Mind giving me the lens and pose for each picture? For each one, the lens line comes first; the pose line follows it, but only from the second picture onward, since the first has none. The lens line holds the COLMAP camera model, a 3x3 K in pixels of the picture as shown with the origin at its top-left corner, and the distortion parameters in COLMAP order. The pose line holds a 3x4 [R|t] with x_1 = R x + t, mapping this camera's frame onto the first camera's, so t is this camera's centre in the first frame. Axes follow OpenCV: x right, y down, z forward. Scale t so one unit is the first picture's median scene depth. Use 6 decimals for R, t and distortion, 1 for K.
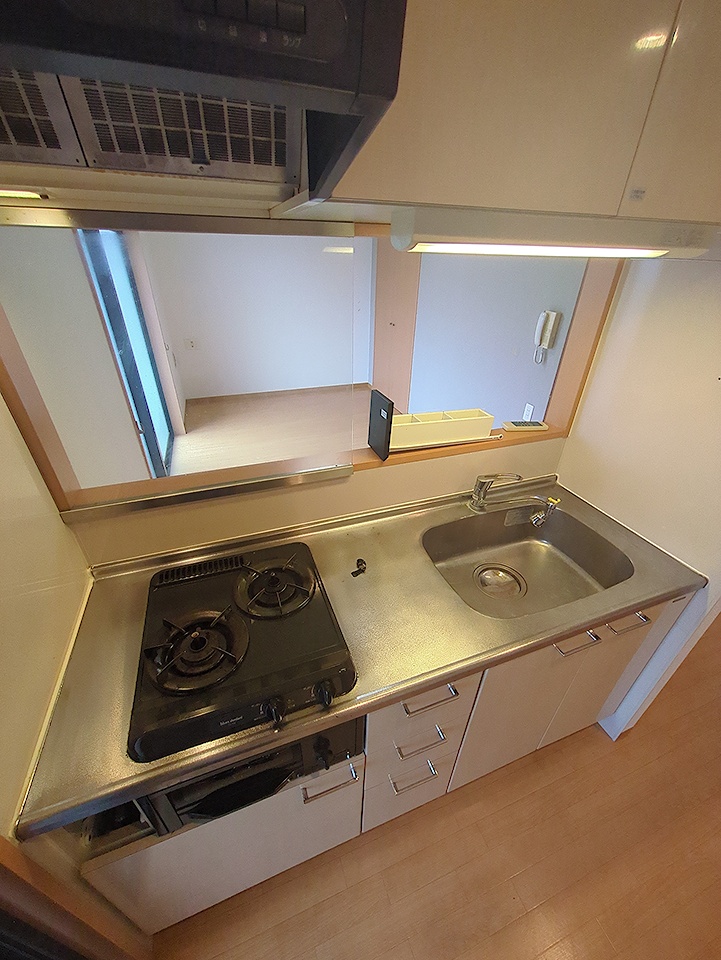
lens RADIAL K [[377.5, 0, 358.6], [0, 377.5, 482.5], [0, 0, 1]] dist [-0.007758, -0.000022]
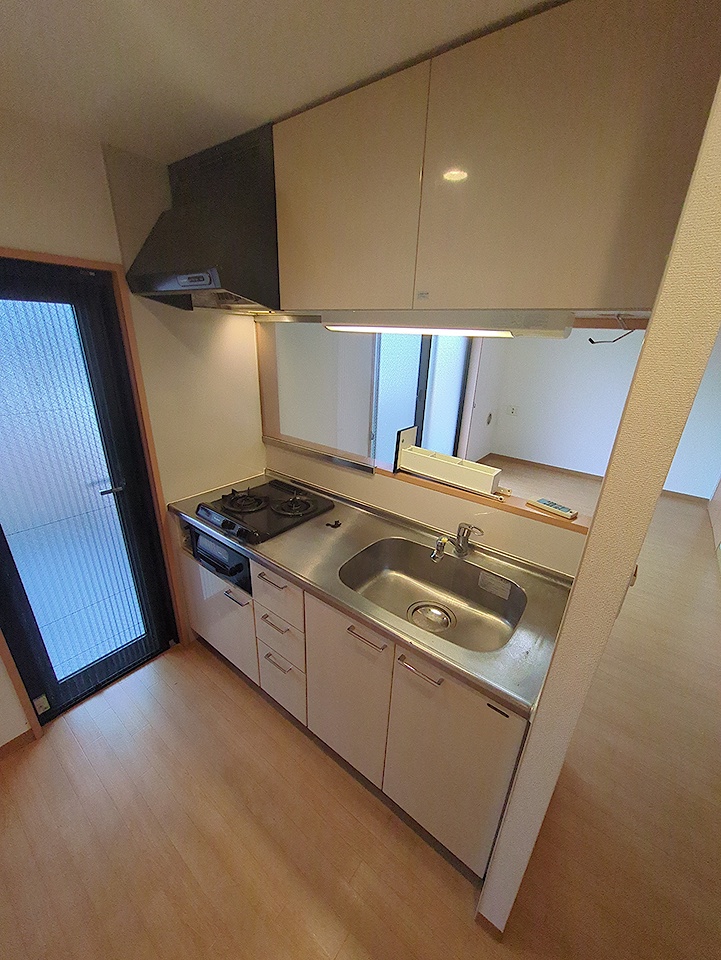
lens RADIAL K [[377.5, 0, 358.6], [0, 377.5, 482.5], [0, 0, 1]] dist [-0.007758, -0.000022]
pose [[0.531820, 0.317548, -0.785068, 0.551242], [-0.459129, 0.887083, 0.047788, -0.017105], [0.711595, 0.335033, 0.617564, 0.038606]]
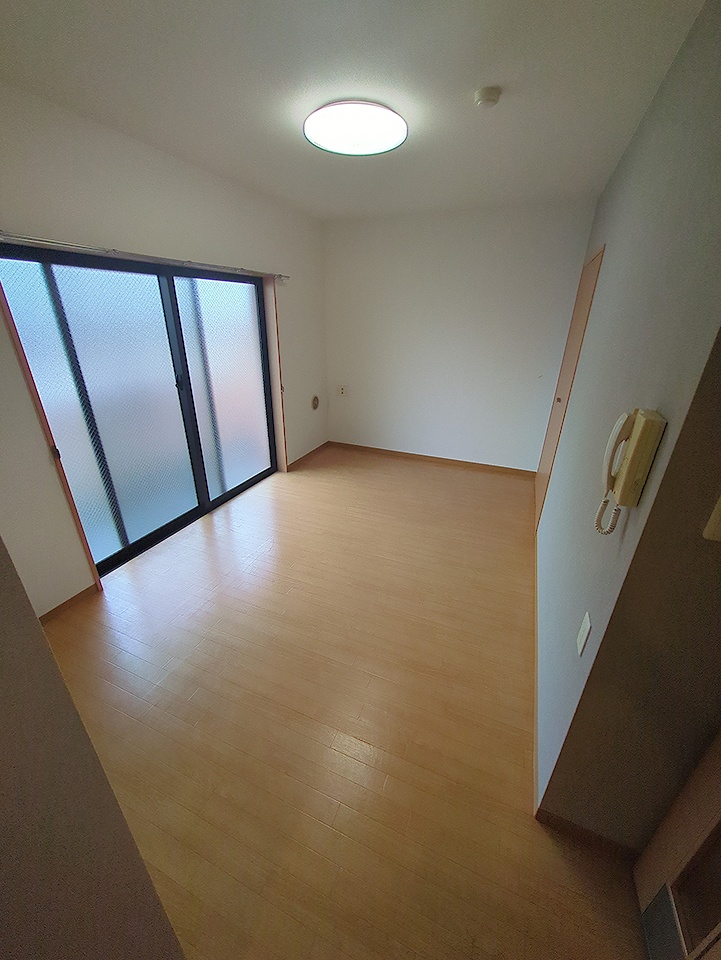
lens RADIAL K [[377.5, 0, 358.6], [0, 377.5, 482.5], [0, 0, 1]] dist [-0.007758, -0.000022]
pose [[0.736879, 0.269968, -0.619780, 0.537979], [-0.350729, 0.936433, -0.009096, -0.277910], [0.577926, 0.224077, 0.784723, 0.560515]]
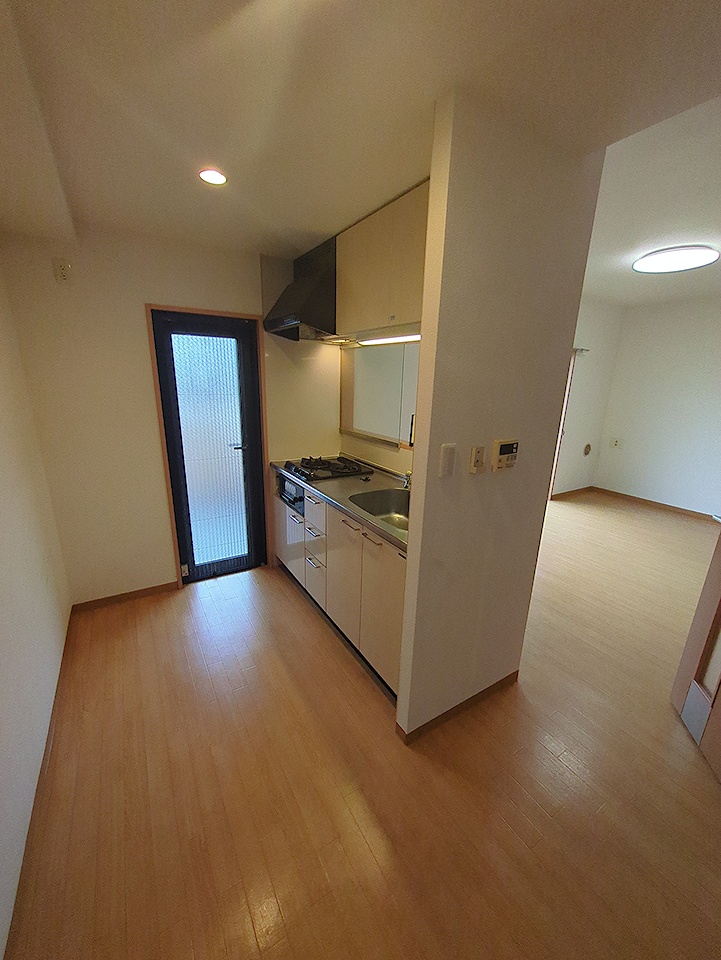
lens RADIAL K [[377.5, 0, 358.6], [0, 377.5, 482.5], [0, 0, 1]] dist [-0.007758, -0.000022]
pose [[0.200759, 0.259631, -0.944610, 0.954638], [-0.525447, 0.842343, 0.119848, 0.002948], [0.826802, 0.472282, 0.305530, 0.146799]]
